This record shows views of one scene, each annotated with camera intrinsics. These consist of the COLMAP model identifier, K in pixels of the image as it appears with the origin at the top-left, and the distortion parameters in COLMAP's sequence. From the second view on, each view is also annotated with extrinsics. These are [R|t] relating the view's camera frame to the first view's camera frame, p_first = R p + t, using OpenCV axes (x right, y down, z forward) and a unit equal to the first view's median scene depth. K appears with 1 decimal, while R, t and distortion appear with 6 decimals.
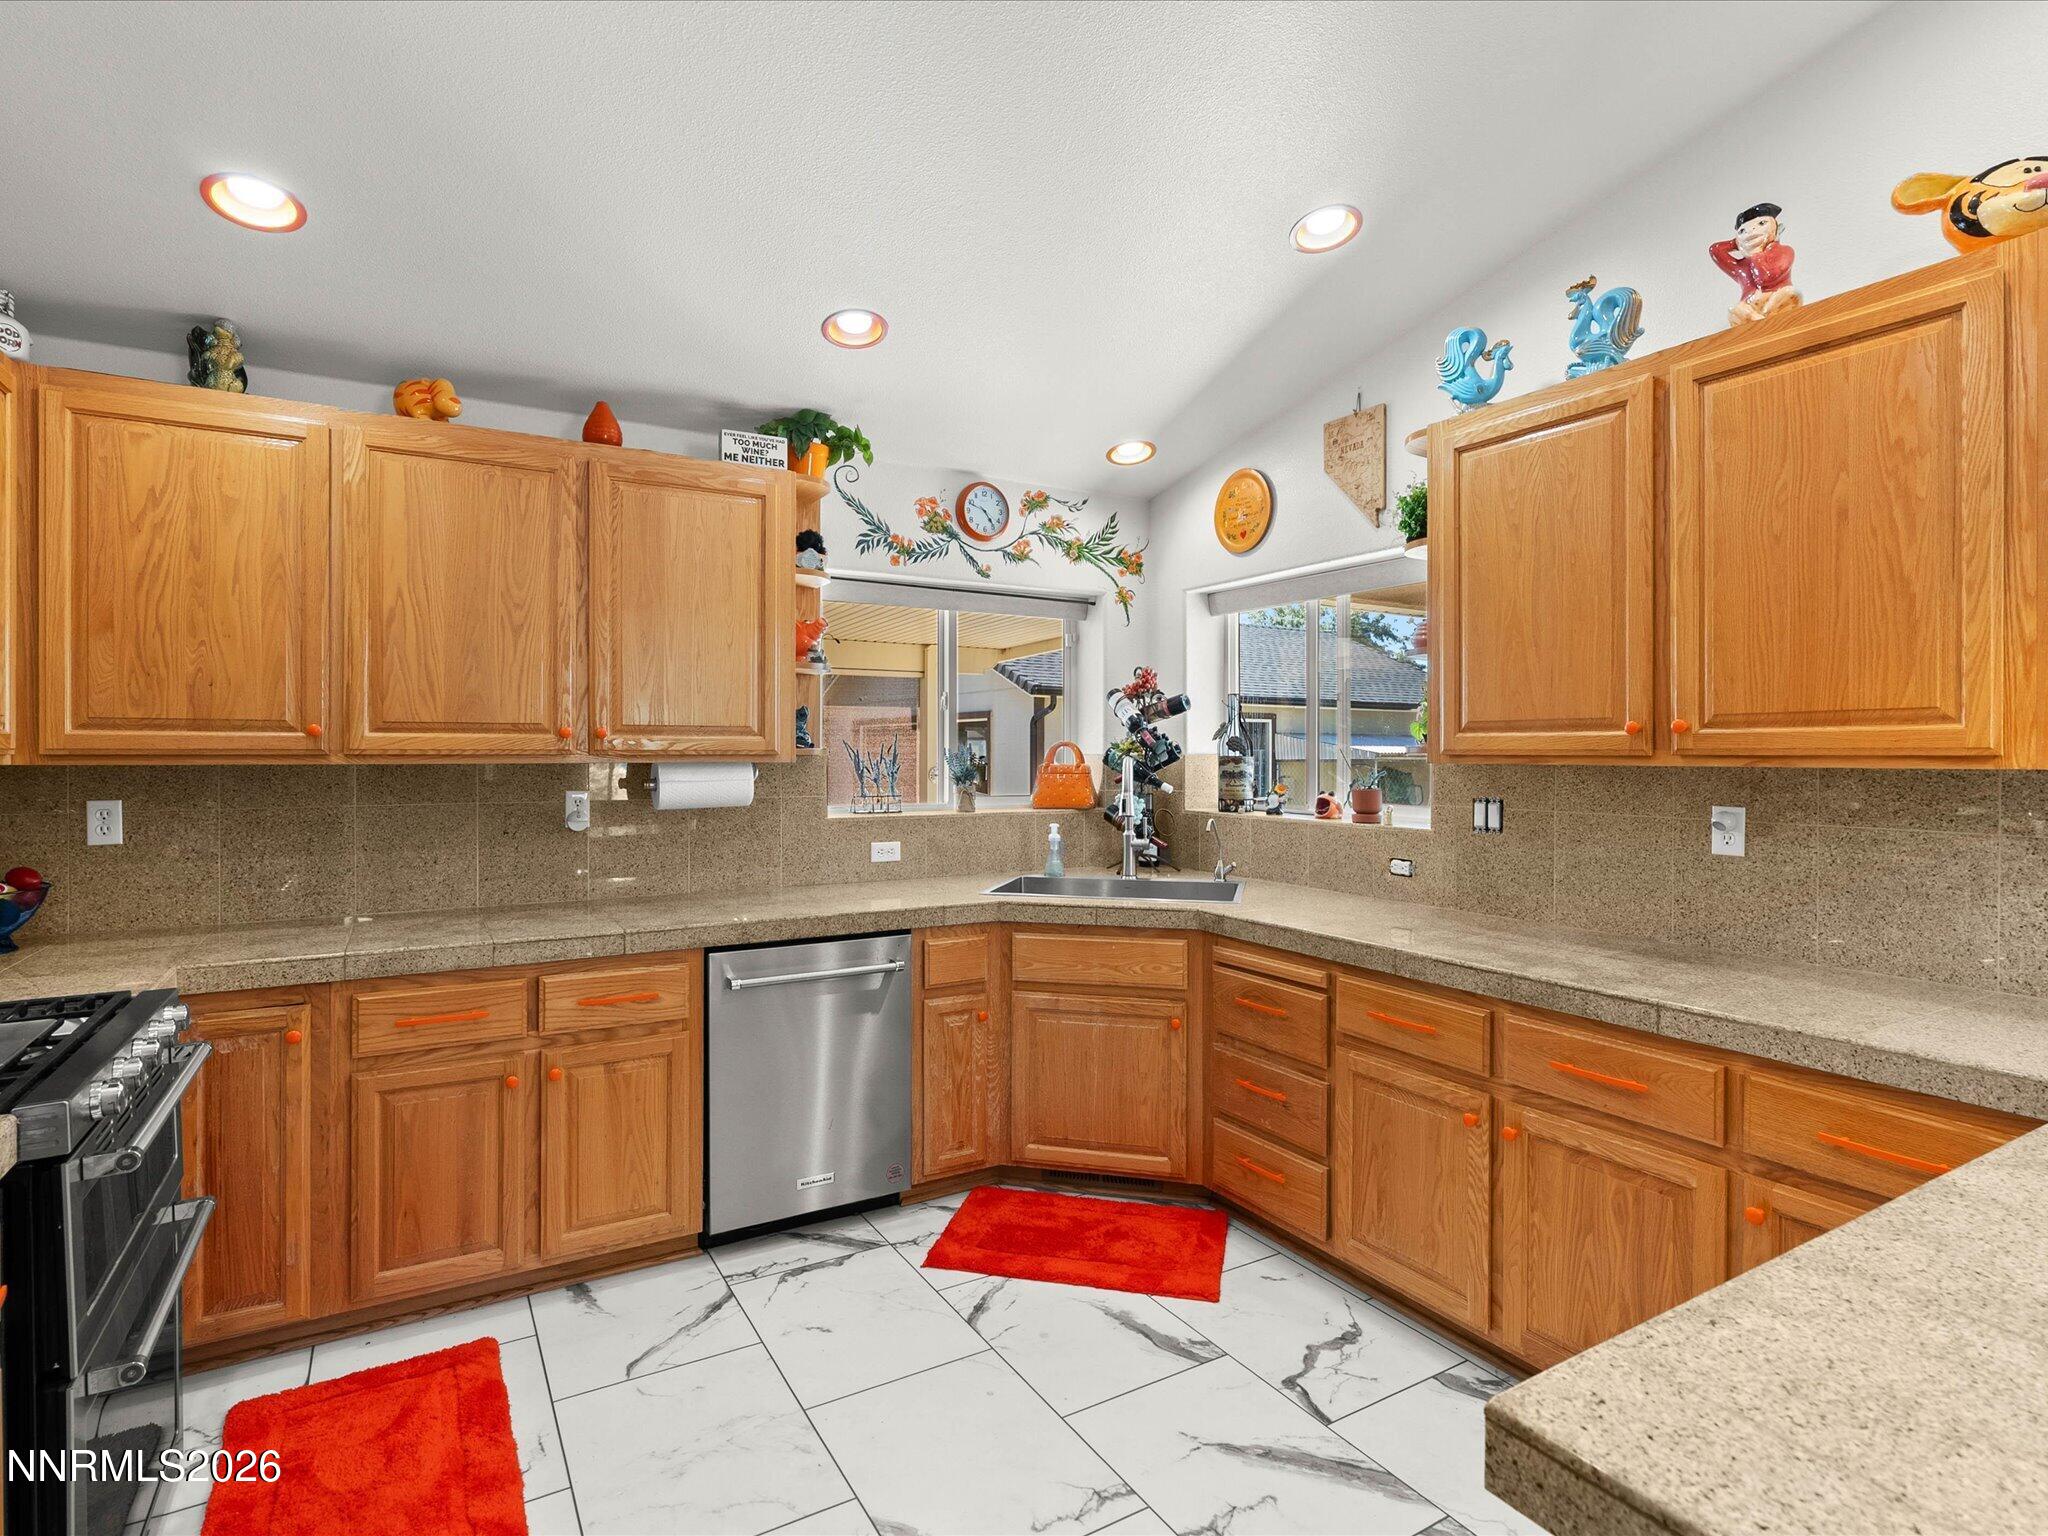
lens RADIAL K [[1039.8, 0, 1021.2], [0, 1039.8, 755.7], [0, 0, 1]] dist [-0.008676, 0.001645]
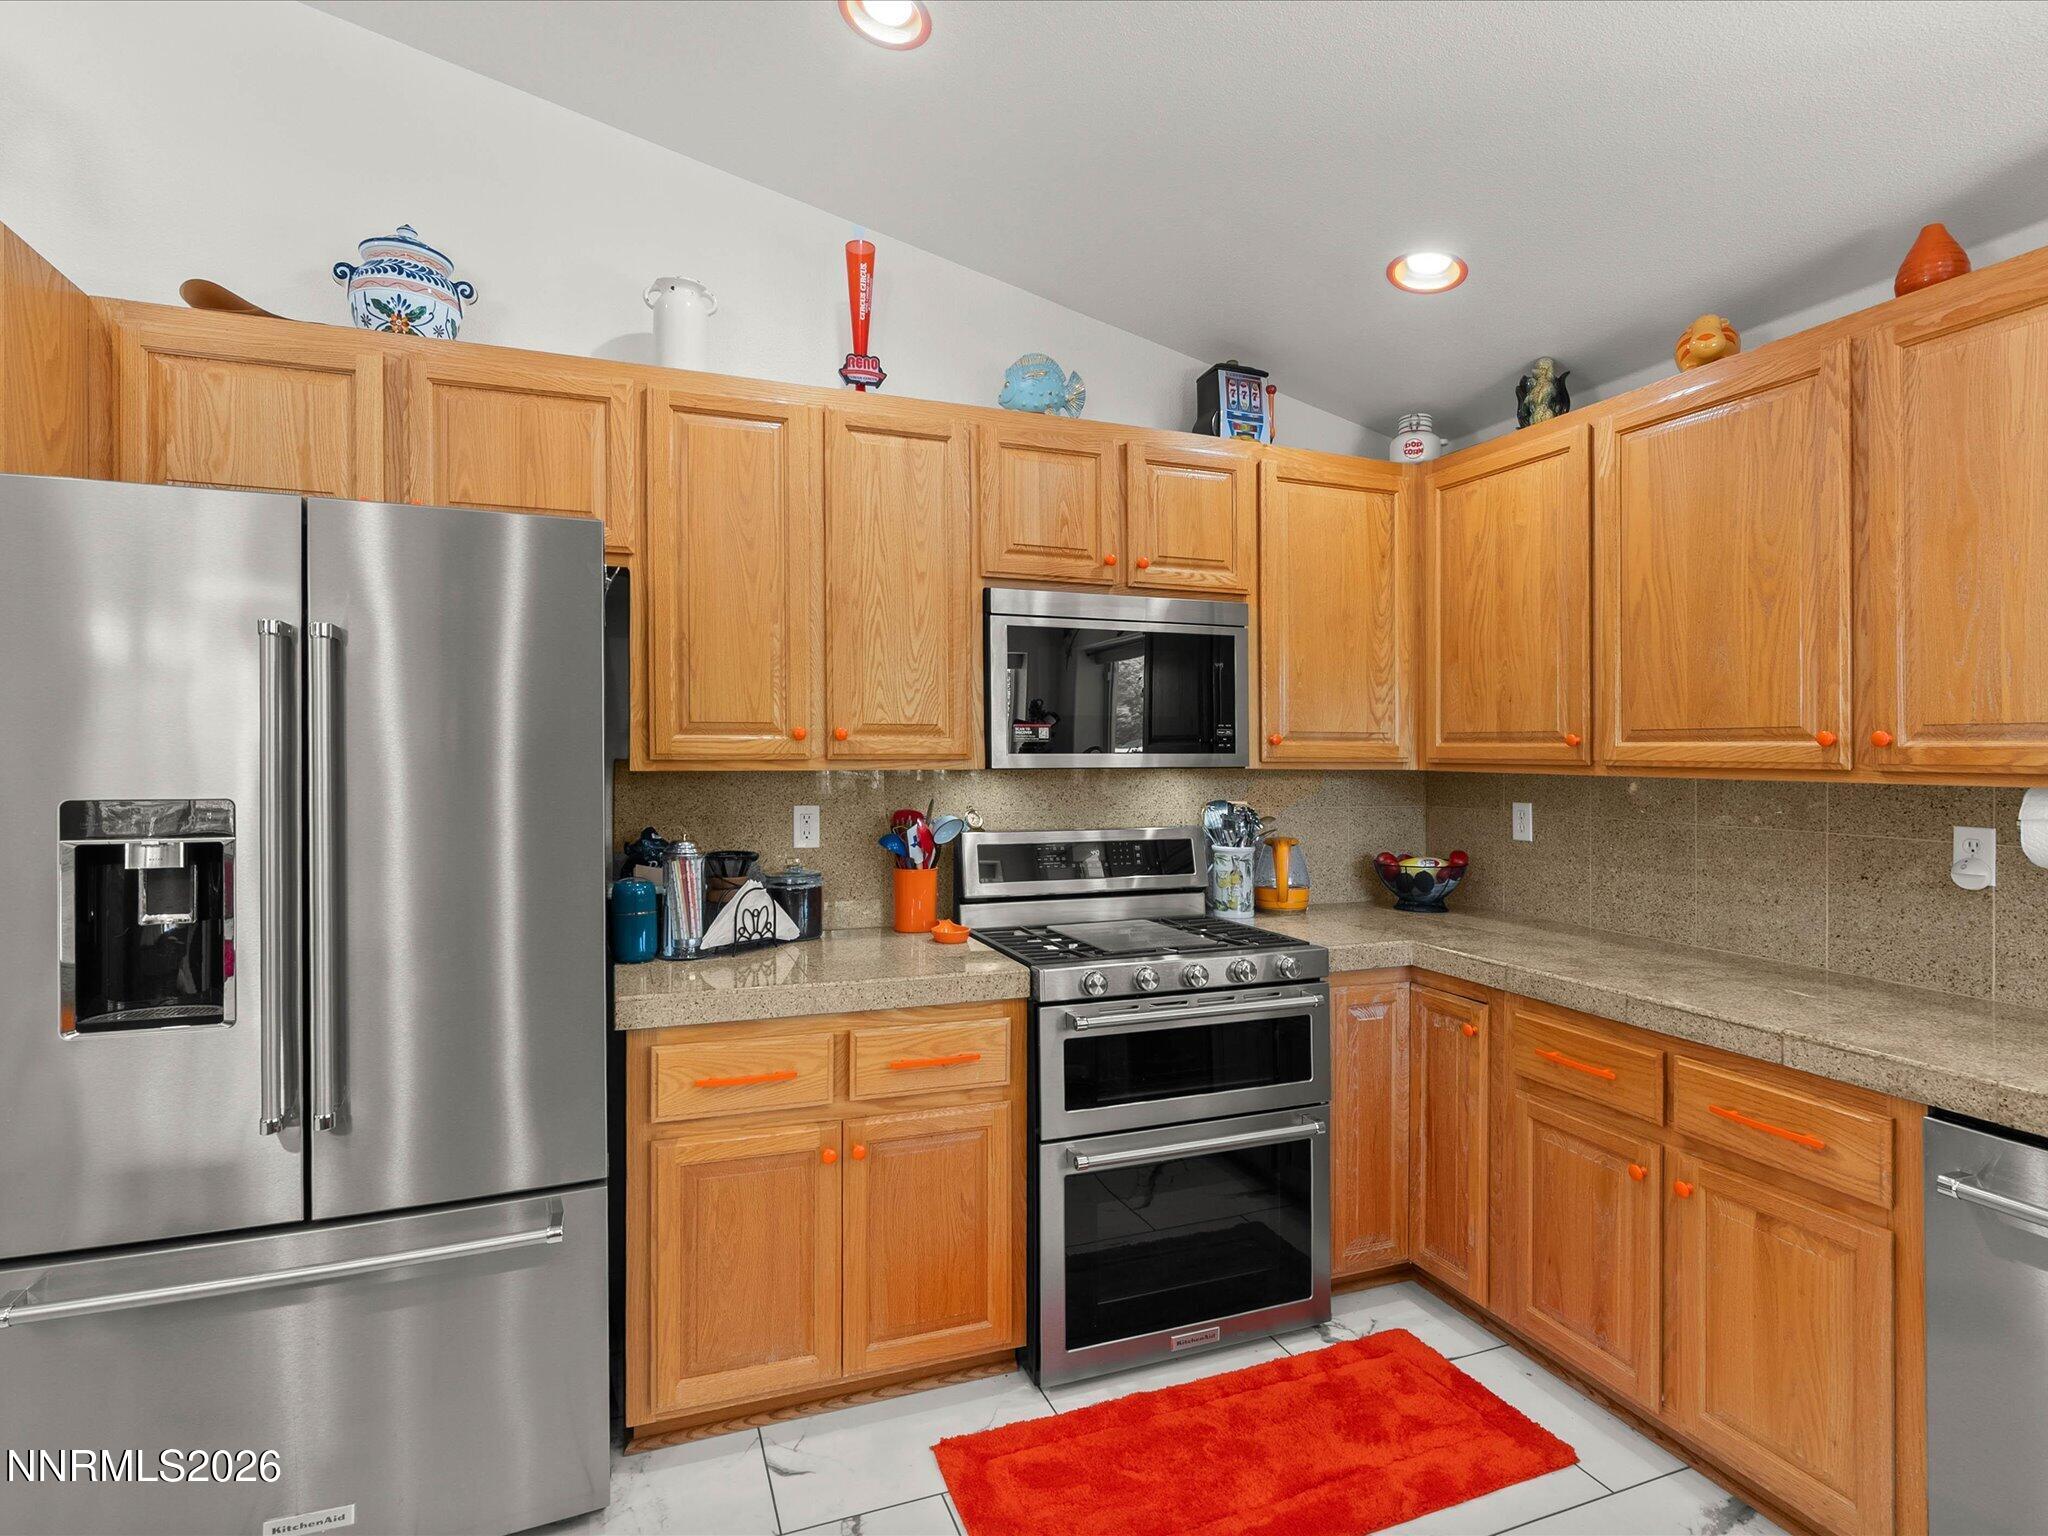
lens RADIAL K [[1039.8, 0, 1021.2], [0, 1039.8, 755.7], [0, 0, 1]] dist [-0.008676, 0.001645]
pose [[-0.160228, 0.001325, -0.987079, 0.353305], [-0.011951, 0.999923, 0.003282, -0.006650], [0.987008, 0.012323, -0.160200, 0.601777]]
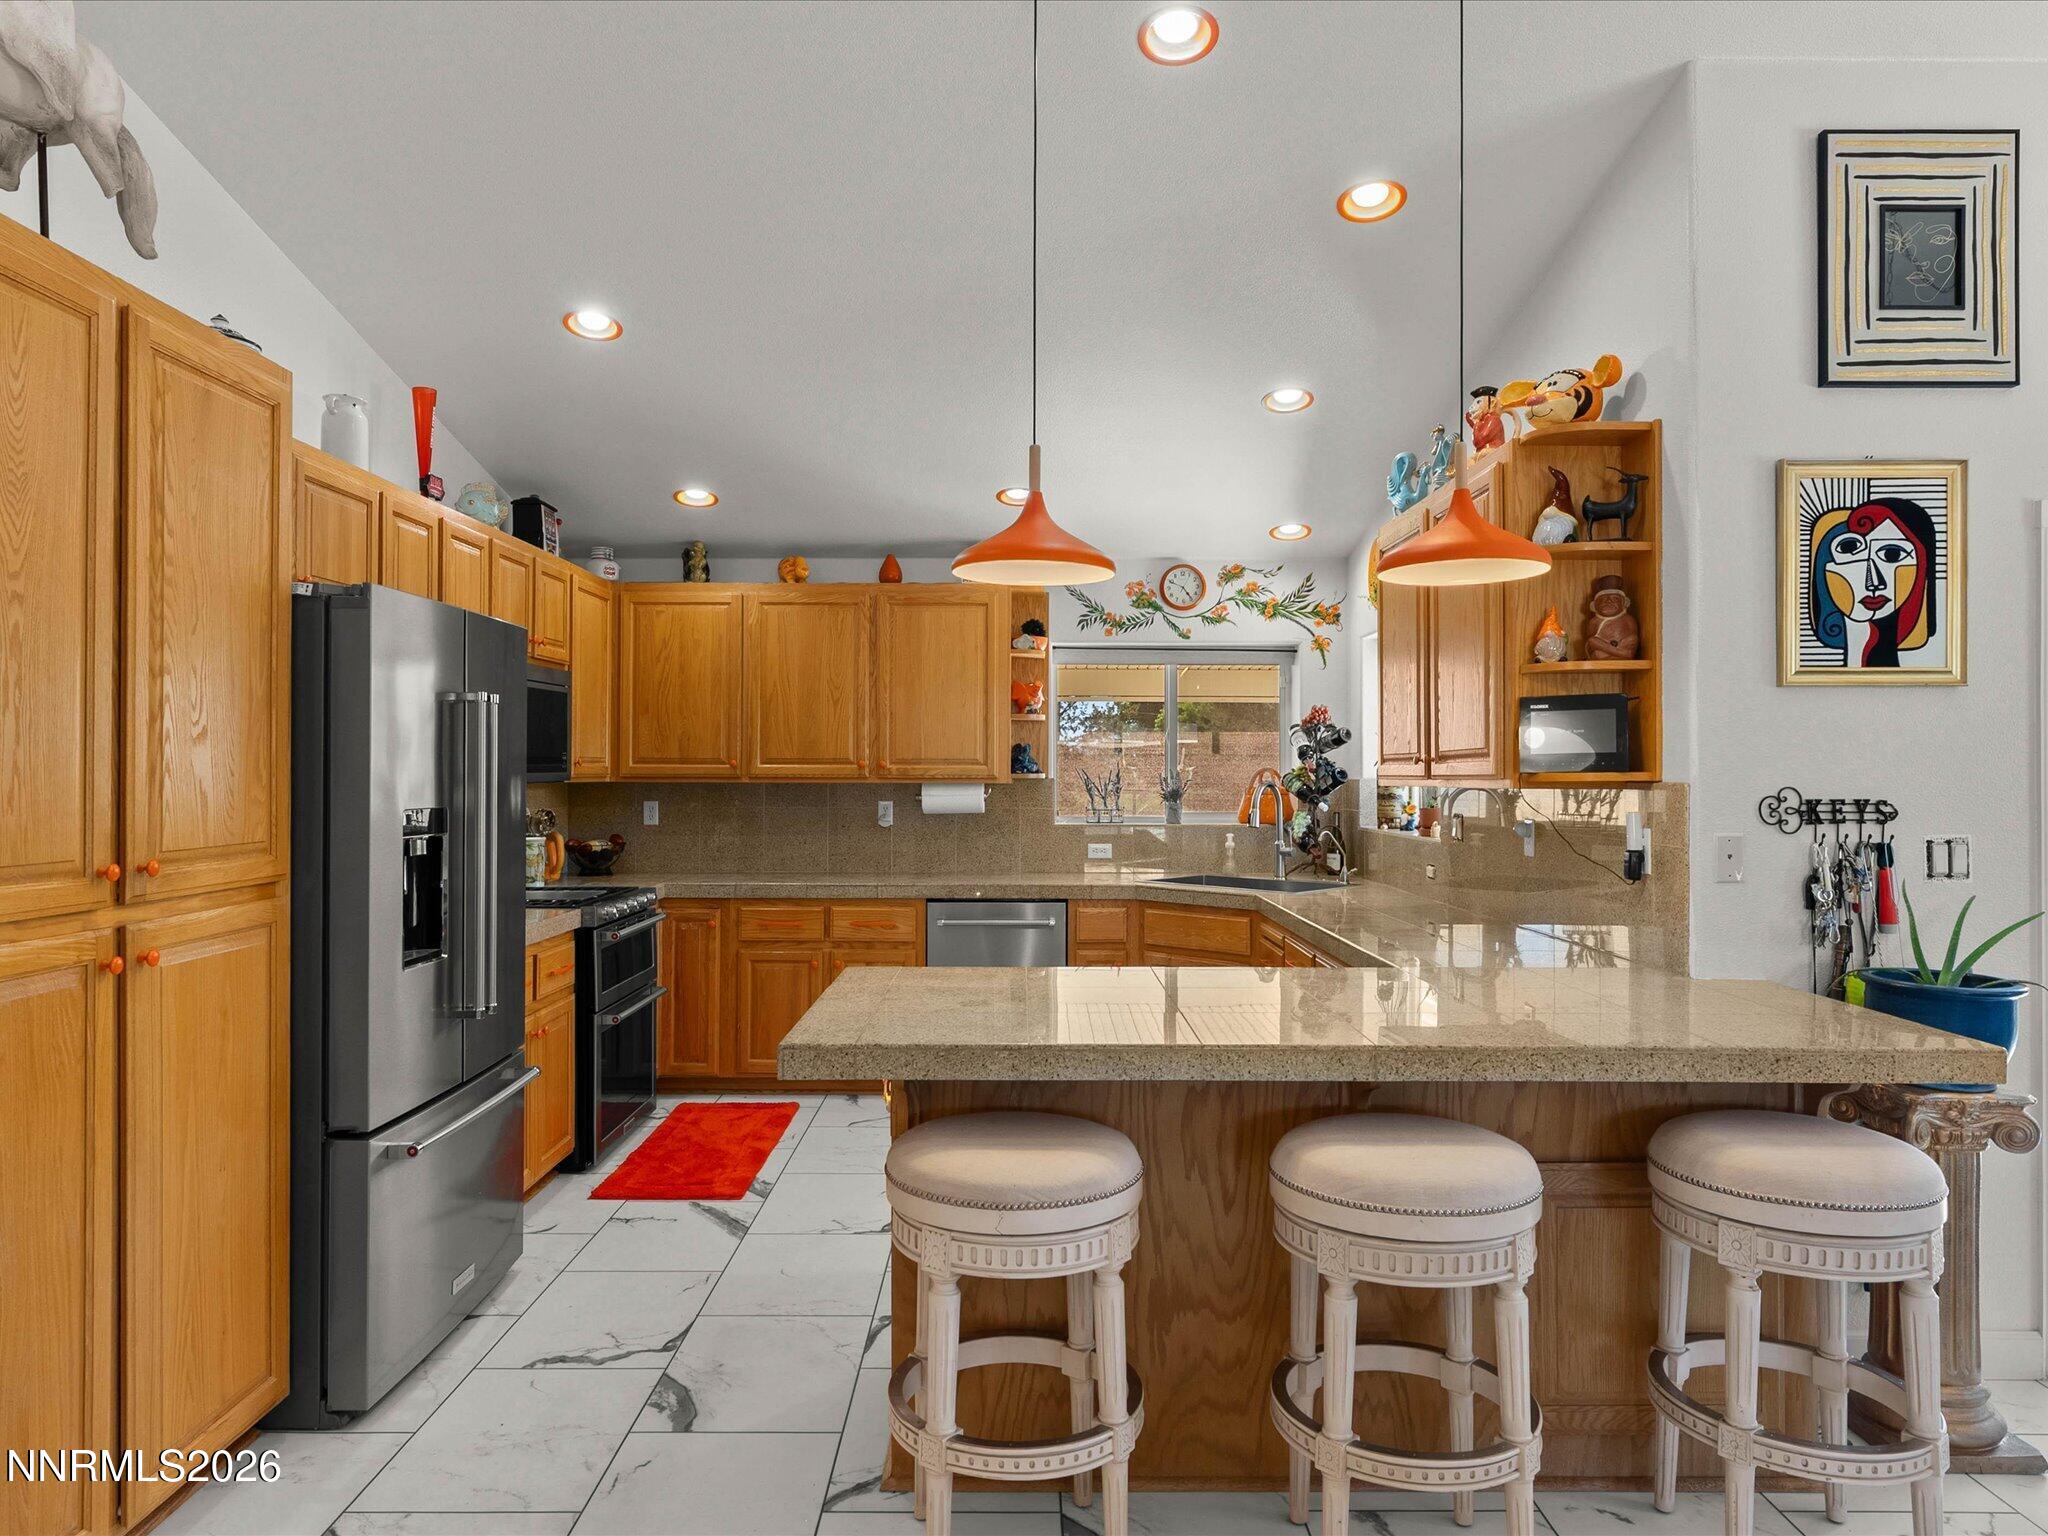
lens RADIAL K [[1289.5, 0, 1030.9], [0, 1289.5, 763.9], [0, 0, 1]] dist [-0.004409, 0.002421]
pose [[0.863160, -0.003052, -0.504922, 0.849301], [-0.003583, 0.999920, -0.012169, 0.001379], [0.504919, 0.012313, 0.863079, -0.641308]]
